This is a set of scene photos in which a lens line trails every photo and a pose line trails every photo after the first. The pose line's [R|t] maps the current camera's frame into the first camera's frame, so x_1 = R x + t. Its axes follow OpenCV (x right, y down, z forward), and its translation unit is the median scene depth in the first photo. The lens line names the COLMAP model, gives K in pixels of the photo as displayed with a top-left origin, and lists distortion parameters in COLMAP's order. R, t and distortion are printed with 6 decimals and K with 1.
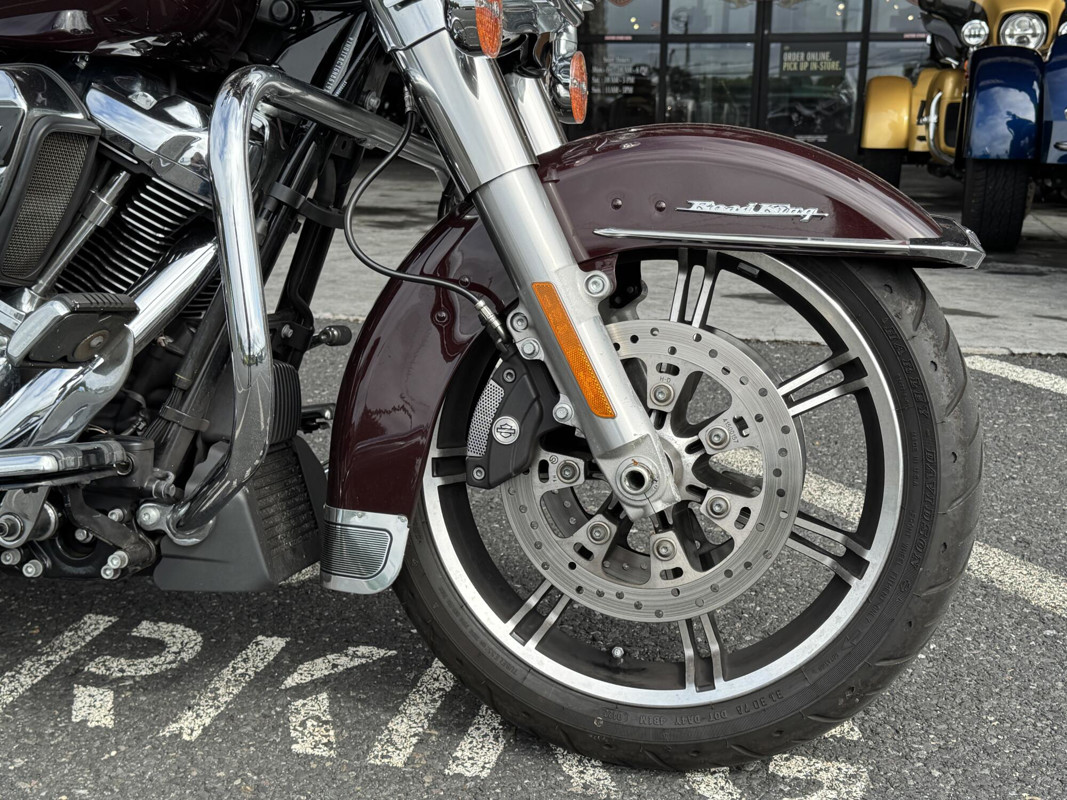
lens RADIAL K [[1344.7, 0, 533.5], [0, 1344.7, 400.0], [0, 0, 1]] dist [0.152603, -0.264684]
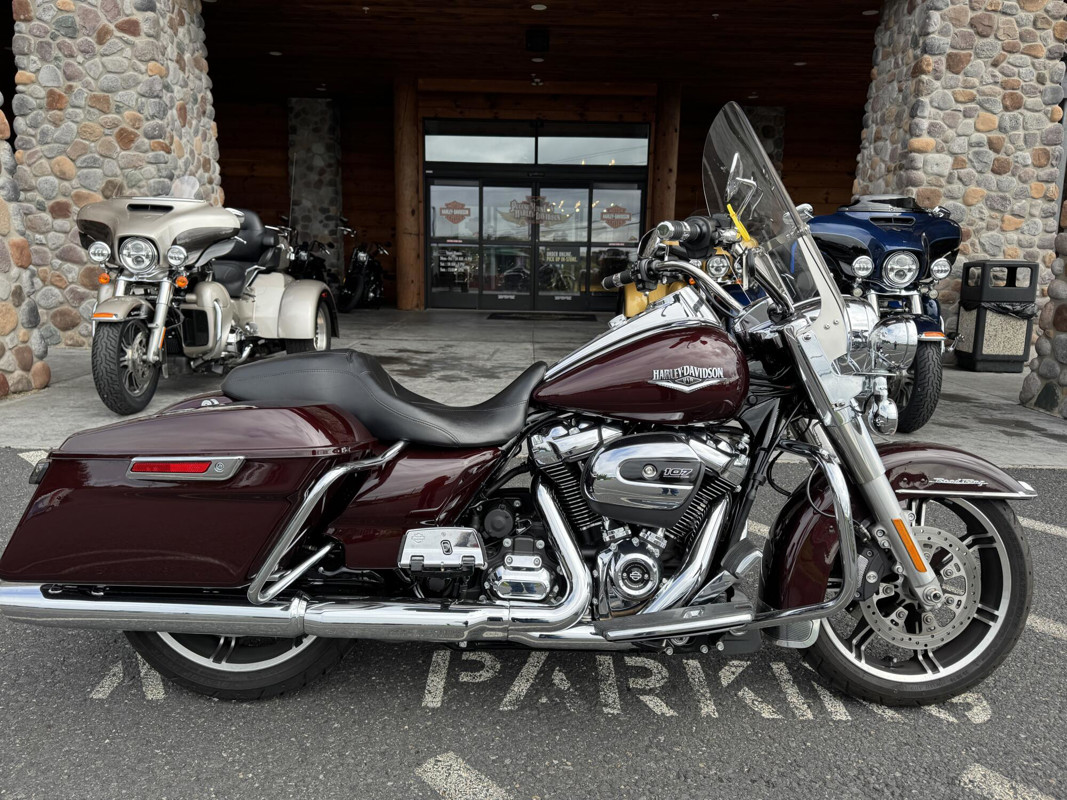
lens RADIAL K [[794.5, 0, 533.5], [0, 794.5, 400.0], [0, 0, 1]] dist [0.115786, -0.176222]
pose [[0.969712, -0.039340, 0.241061, -0.881430], [0.046621, 0.998610, -0.024574, -0.267319], [-0.239759, 0.035068, 0.970199, -0.251469]]
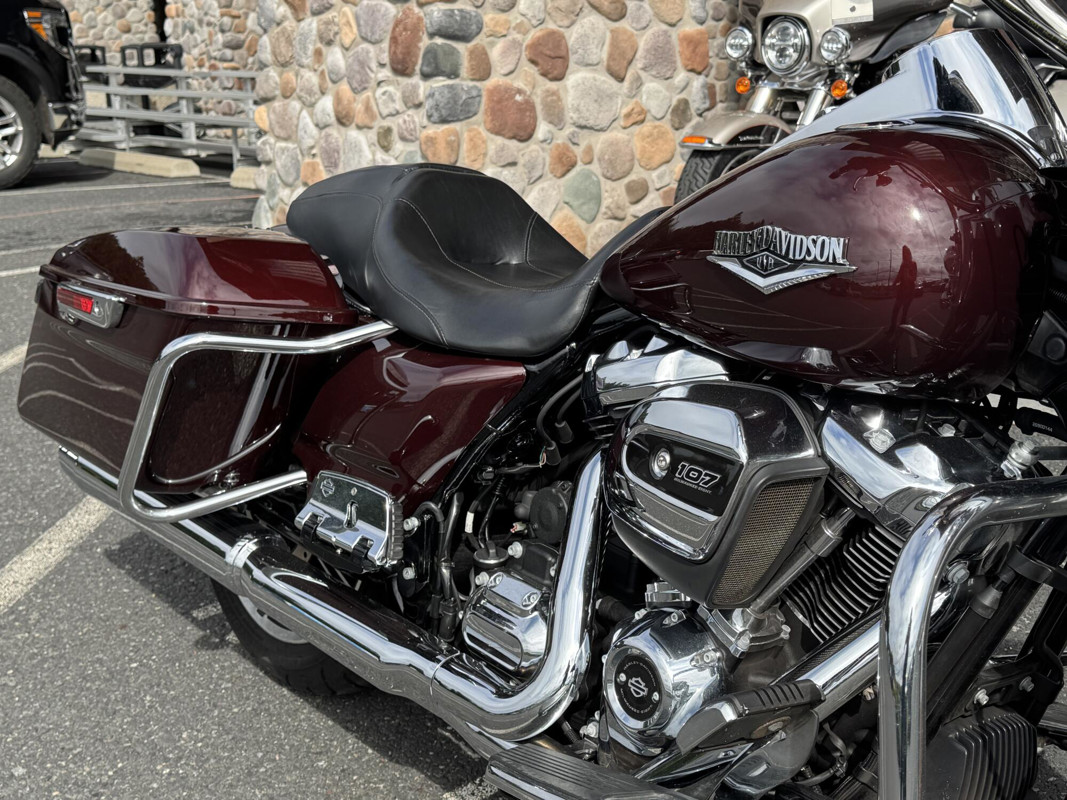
lens RADIAL K [[1349.8, 0, 533.5], [0, 1349.8, 400.0], [0, 0, 1]] dist [0.141722, -0.048557]
pose [[0.794266, 0.133185, -0.592793, 0.064611], [-0.116645, 0.990955, 0.066351, -0.270926], [0.596268, 0.016446, 0.802617, 0.128134]]
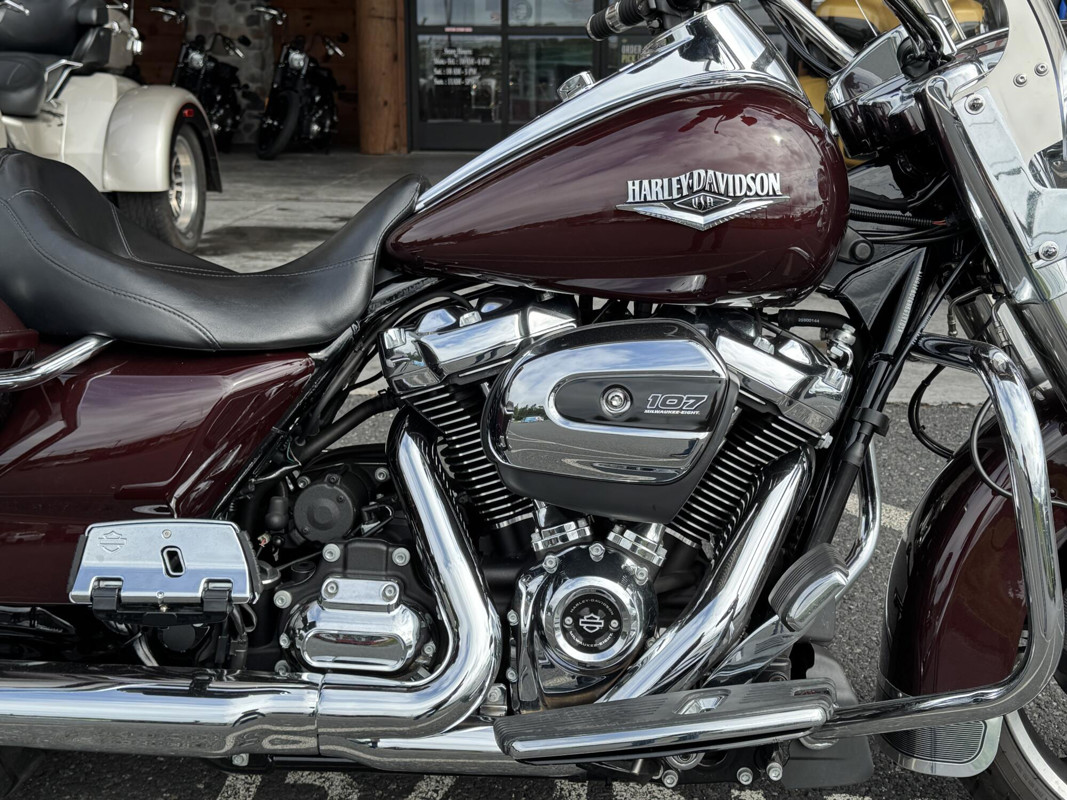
lens RADIAL K [[1344.7, 0, 533.5], [0, 1344.7, 400.0], [0, 0, 1]] dist [0.152603, -0.264684]
pose [[0.983721, -0.053594, 0.171526, -0.634659], [0.048761, 0.998289, 0.032272, -0.213101], [-0.172962, -0.023382, 0.984651, -0.029934]]
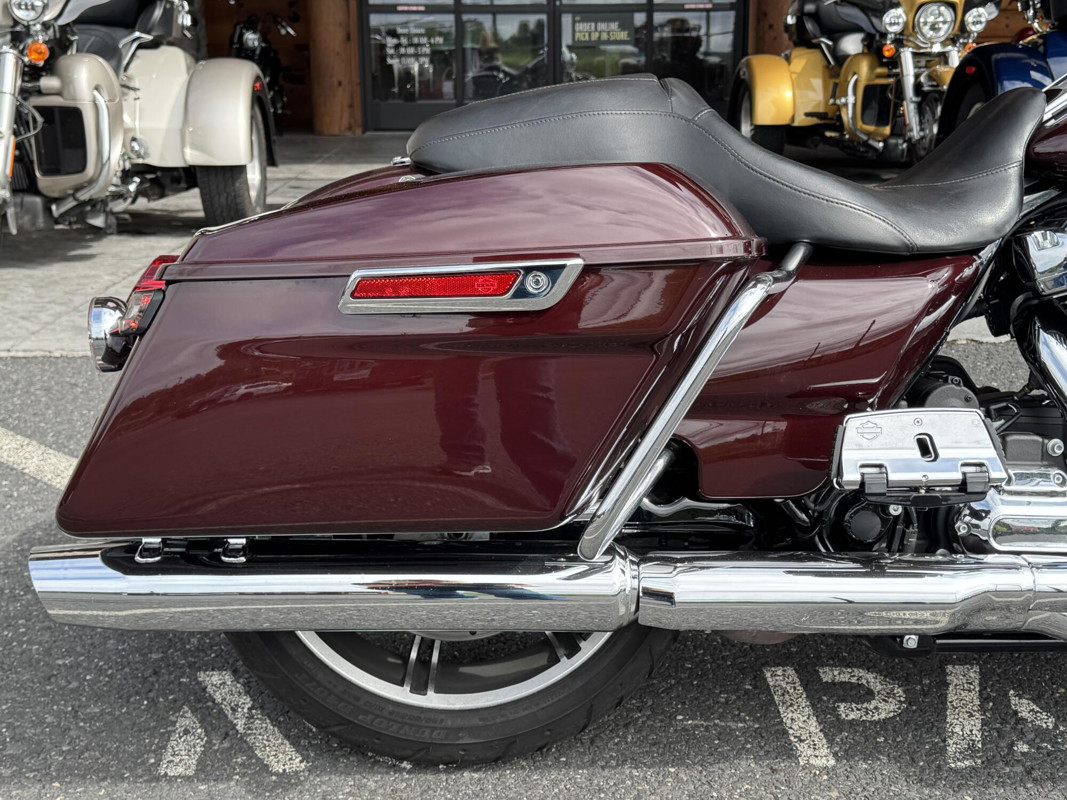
lens RADIAL K [[1344.7, 0, 533.5], [0, 1344.7, 400.0], [0, 0, 1]] dist [0.152603, -0.264684]
pose [[0.960114, -0.088725, 0.265160, -1.291912], [0.078852, 0.995746, 0.047669, -0.187826], [-0.268261, -0.024859, 0.963025, 0.052666]]
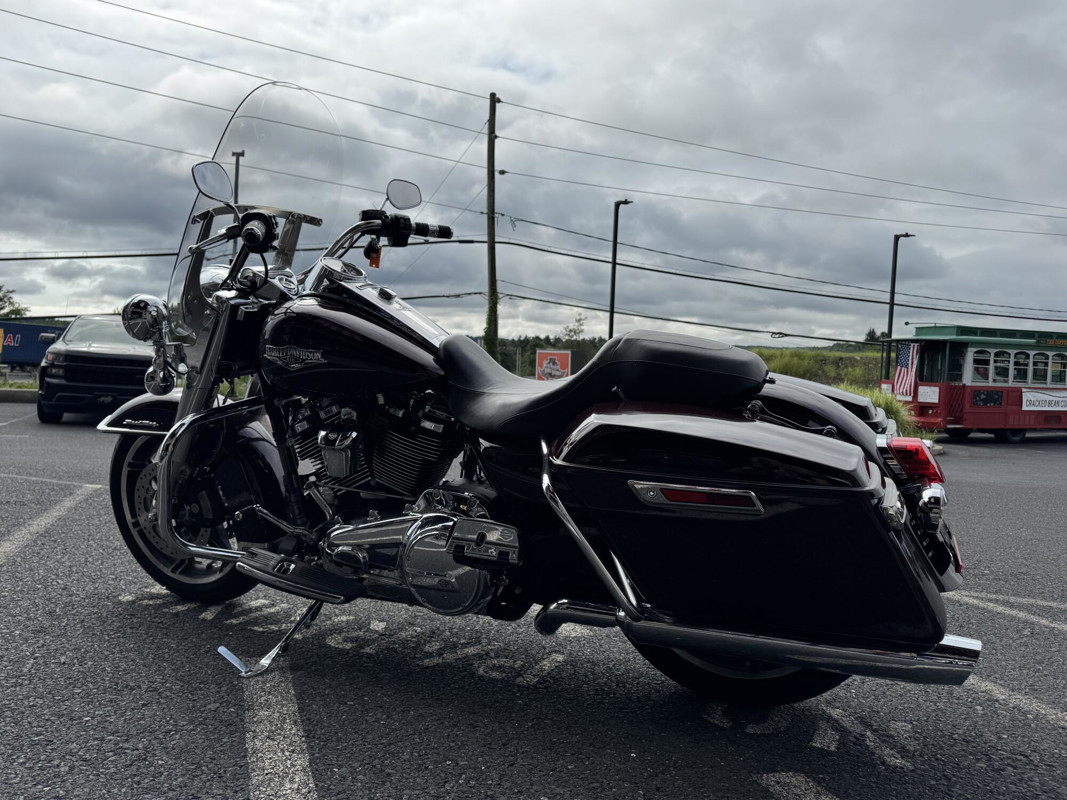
lens RADIAL K [[794.5, 0, 533.5], [0, 794.5, 400.0], [0, 0, 1]] dist [0.115786, -0.176222]
pose [[-0.985437, -0.059542, 0.159273, -0.901303], [-0.016237, 0.965358, 0.260424, -0.644587], [-0.169262, 0.254045, -0.952267, 2.530051]]
